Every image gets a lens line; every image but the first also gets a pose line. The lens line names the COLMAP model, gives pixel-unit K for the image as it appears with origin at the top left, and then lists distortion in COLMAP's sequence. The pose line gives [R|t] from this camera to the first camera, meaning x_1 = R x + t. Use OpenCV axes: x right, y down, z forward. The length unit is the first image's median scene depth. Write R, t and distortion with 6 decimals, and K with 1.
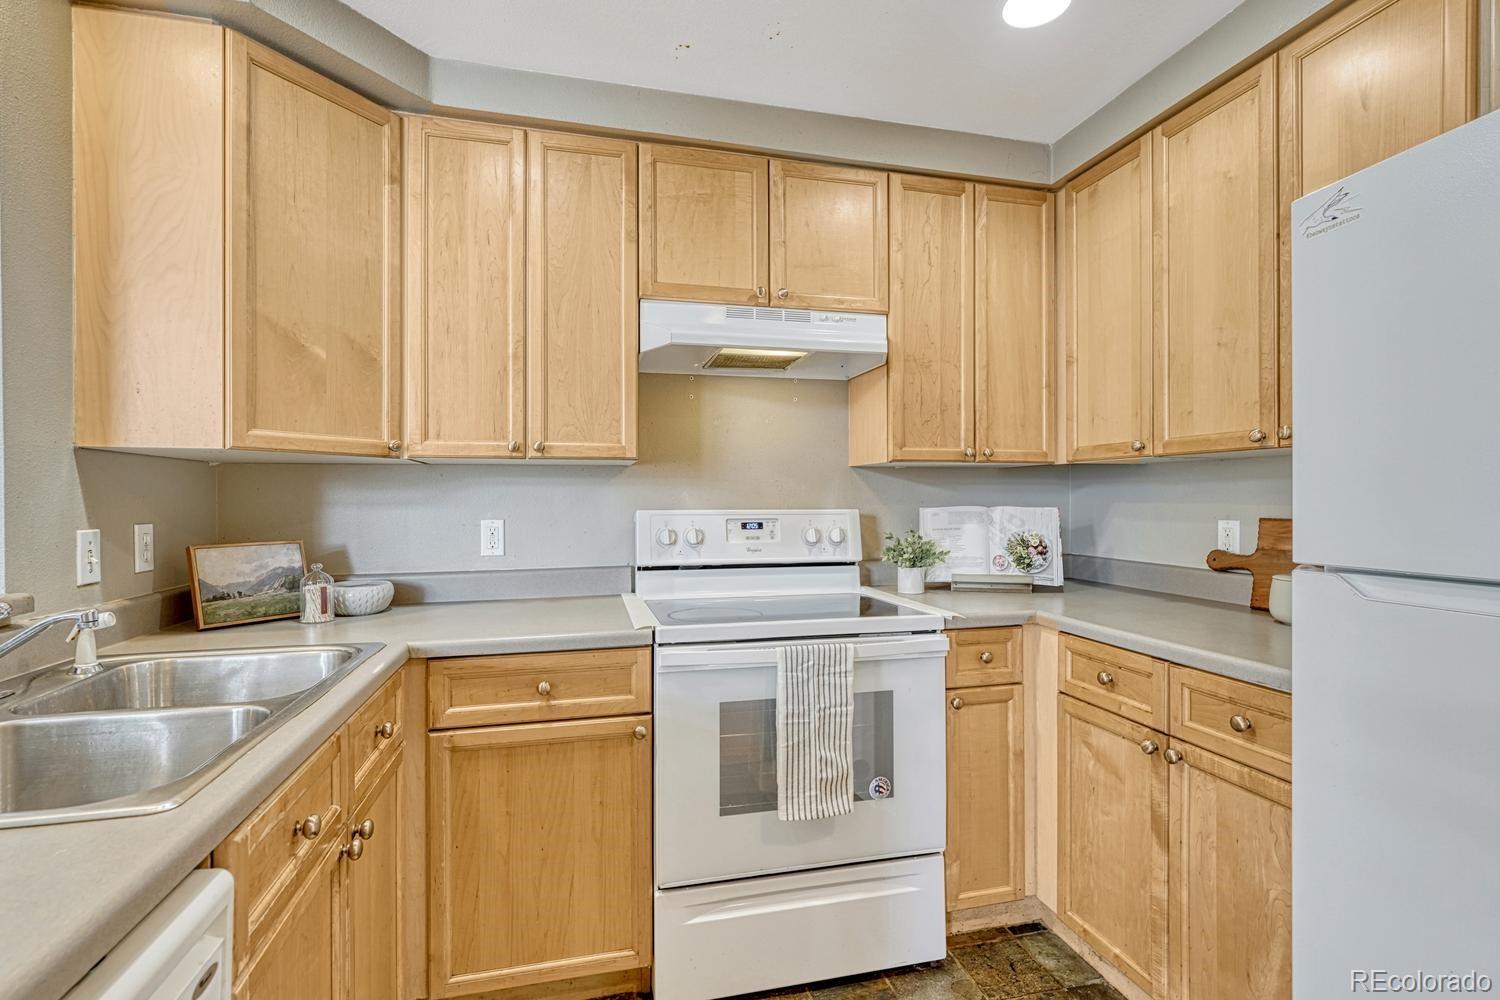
lens RADIAL K [[685.5, 0, 750.0], [0, 685.5, 500.0], [0, 0, 1]] dist [-0.001559, -0.000687]
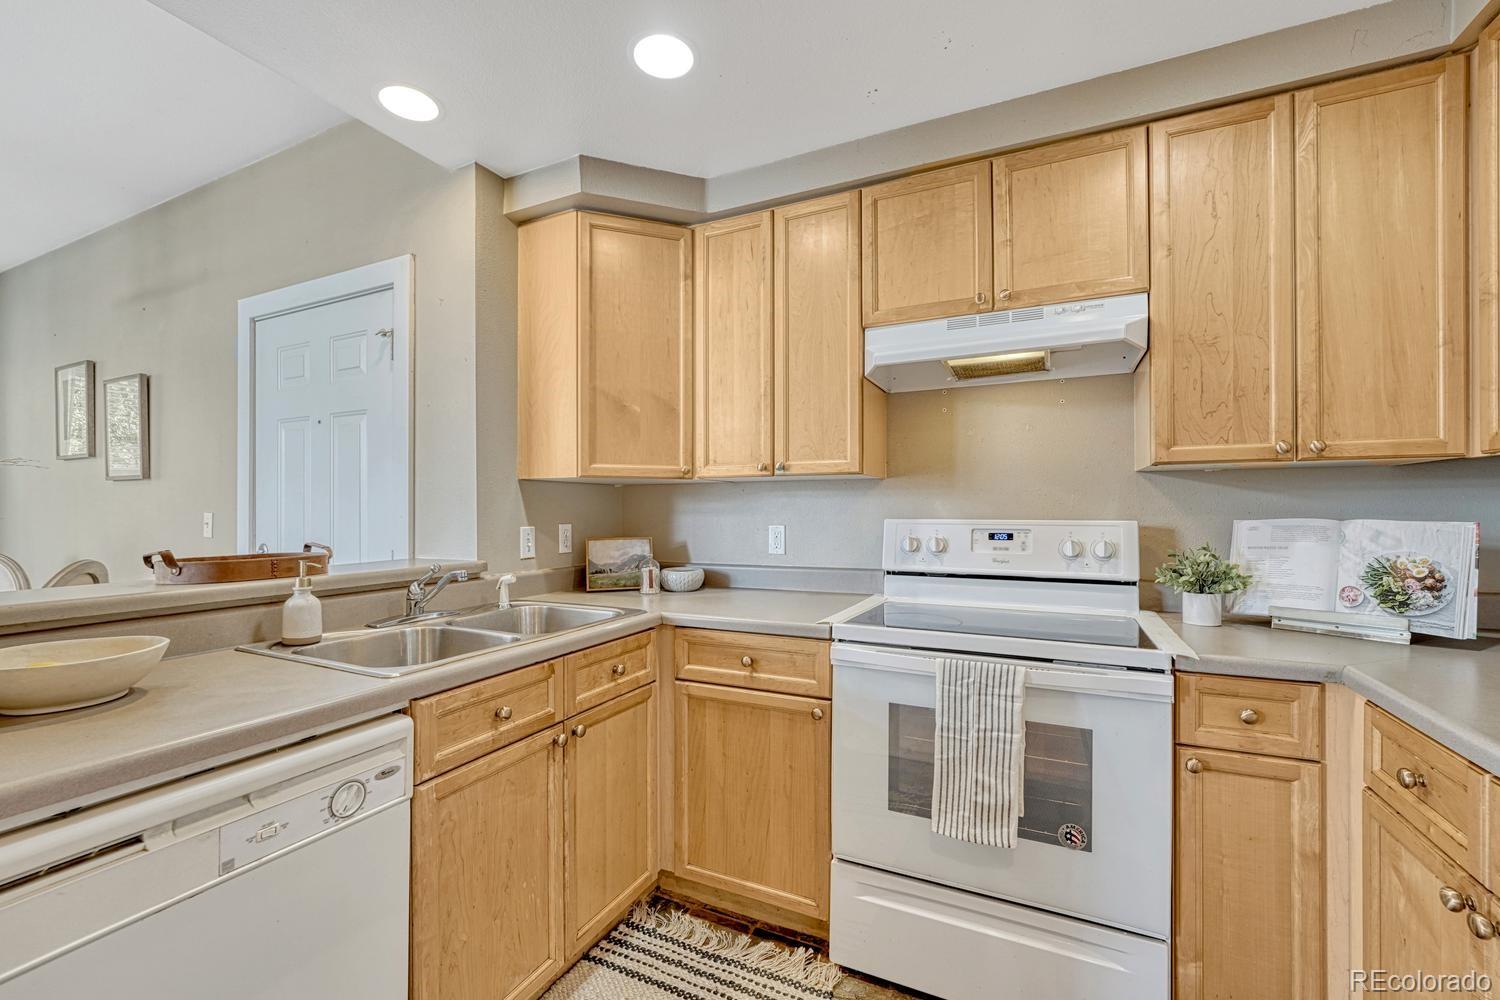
lens RADIAL K [[617.9, 0, 754.5], [0, 617.9, 509.0], [0, 0, 1]] dist [-0.014110, 0.003201]
pose [[0.773910, 0.001107, -0.633294, 0.357582], [-0.000588, 0.999999, 0.001030, -0.002438], [0.633295, -0.000425, 0.773911, 0.122754]]
